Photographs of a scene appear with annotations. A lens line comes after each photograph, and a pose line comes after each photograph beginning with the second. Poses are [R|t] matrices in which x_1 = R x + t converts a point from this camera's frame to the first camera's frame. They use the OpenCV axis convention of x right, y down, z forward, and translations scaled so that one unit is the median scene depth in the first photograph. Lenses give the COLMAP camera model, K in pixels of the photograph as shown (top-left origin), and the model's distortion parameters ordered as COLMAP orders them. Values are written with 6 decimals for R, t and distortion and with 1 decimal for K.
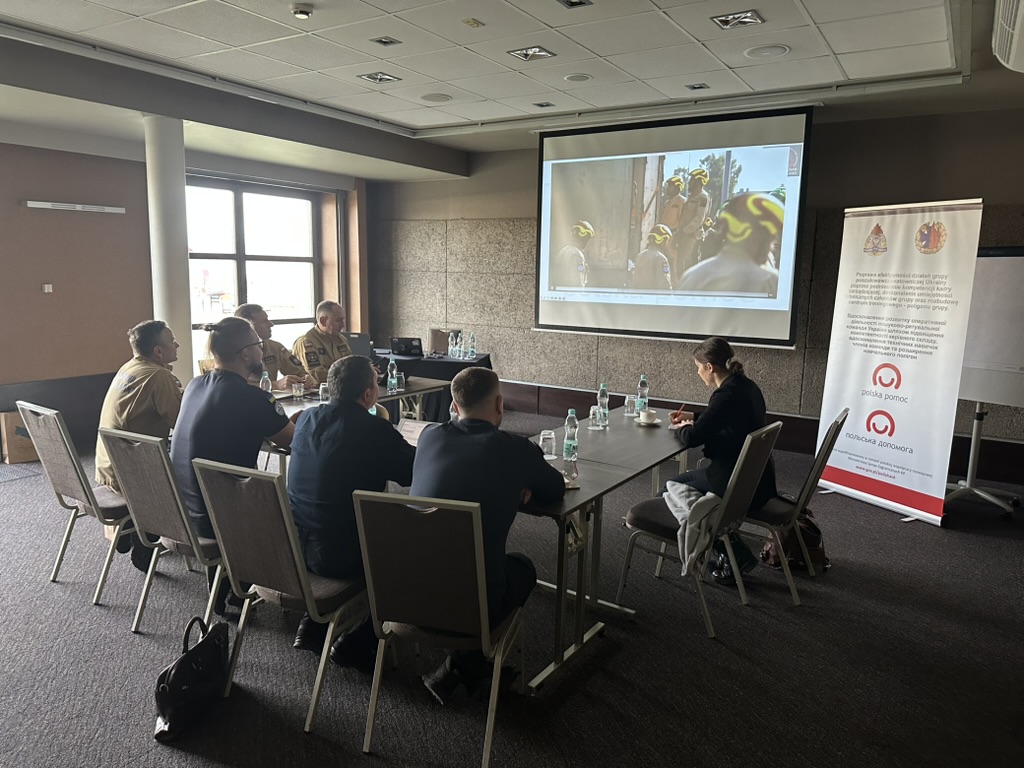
lens RADIAL K [[704.3, 0, 512.0], [0, 704.3, 384.0], [0, 0, 1]] dist [0.001086, -0.041737]
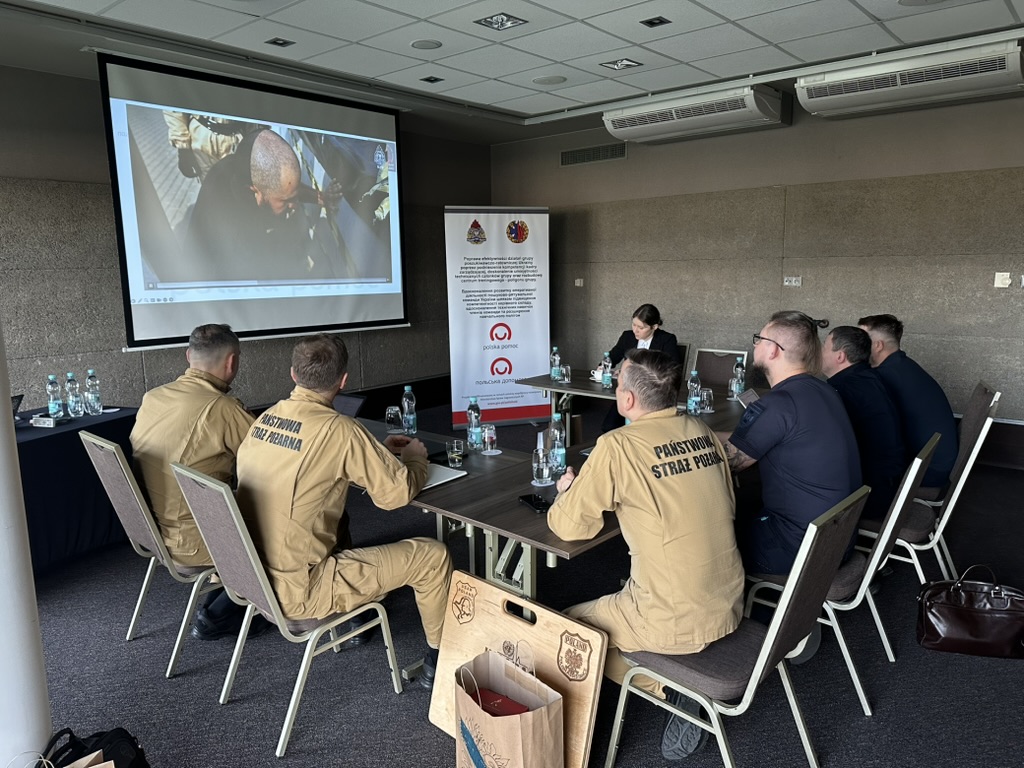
lens RADIAL K [[718.8, 0, 512.0], [0, 718.8, 384.0], [0, 0, 1]] dist [0.158098, -0.238008]
pose [[0.144684, -0.180083, 0.972953, -0.859770], [0.175658, 0.972355, 0.153851, -0.126238], [-0.973761, 0.148648, 0.172317, 0.749123]]
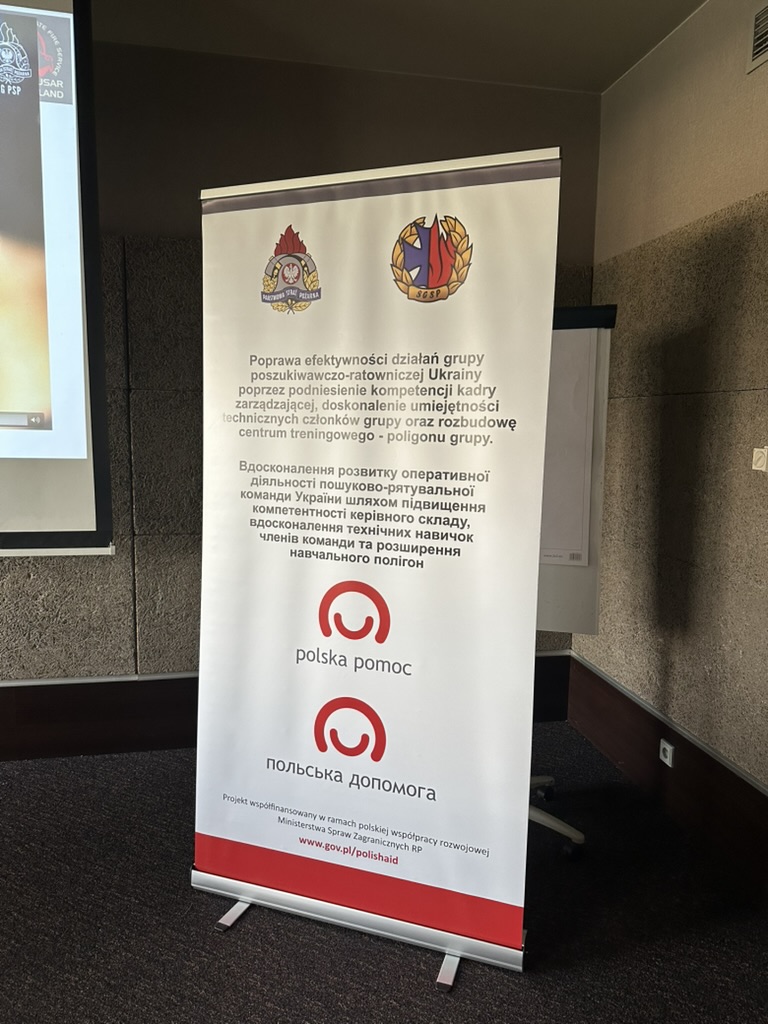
lens RADIAL K [[718.8, 0, 384.0], [0, 718.8, 512.0], [0, 0, 1]] dist [0.158098, -0.238008]
pose [[0.731465, -0.097000, 0.674944, 0.272971], [0.108294, 0.993793, 0.025460, -0.077073], [-0.673224, 0.054469, 0.737429, 0.679928]]
